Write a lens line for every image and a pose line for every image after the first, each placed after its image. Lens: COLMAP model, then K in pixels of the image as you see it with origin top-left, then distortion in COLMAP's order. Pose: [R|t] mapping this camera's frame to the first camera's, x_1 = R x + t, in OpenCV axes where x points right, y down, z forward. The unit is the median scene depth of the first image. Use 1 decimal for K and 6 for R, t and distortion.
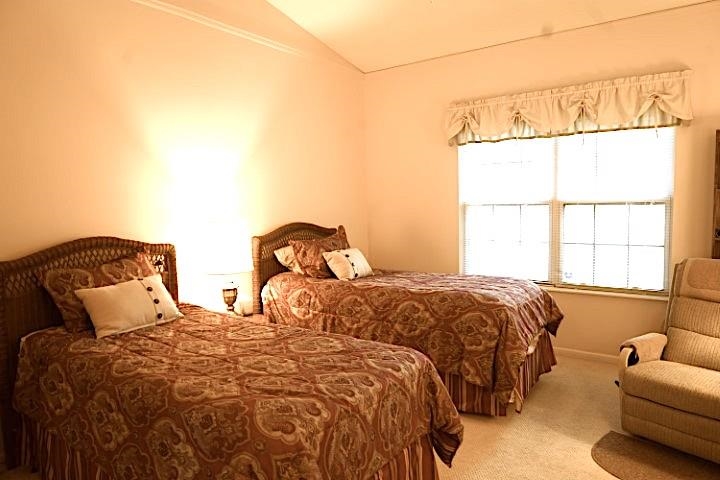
lens RADIAL K [[478.5, 0, 362.4], [0, 478.5, 234.5], [0, 0, 1]] dist [-0.032460, 0.022421]
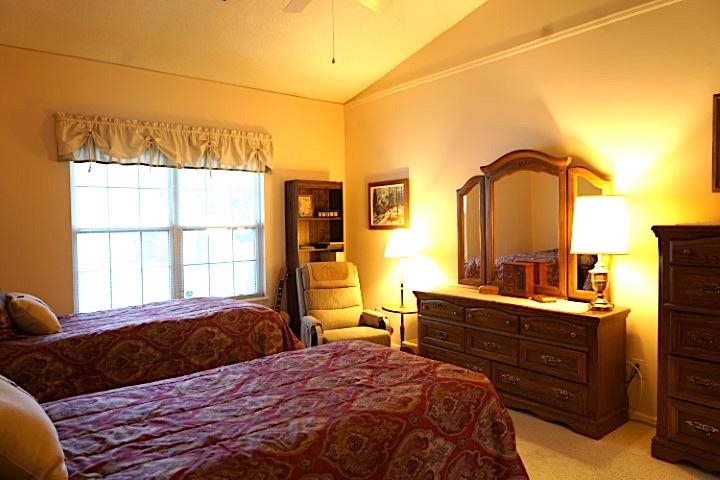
lens RADIAL K [[478.5, 0, 362.4], [0, 478.5, 234.5], [0, 0, 1]] dist [-0.032460, 0.022421]
pose [[0.261535, -0.008598, 0.965156, -0.626321], [0.077522, 0.996917, -0.012126, -0.007742], [-0.962076, 0.077992, 0.261395, 0.364287]]
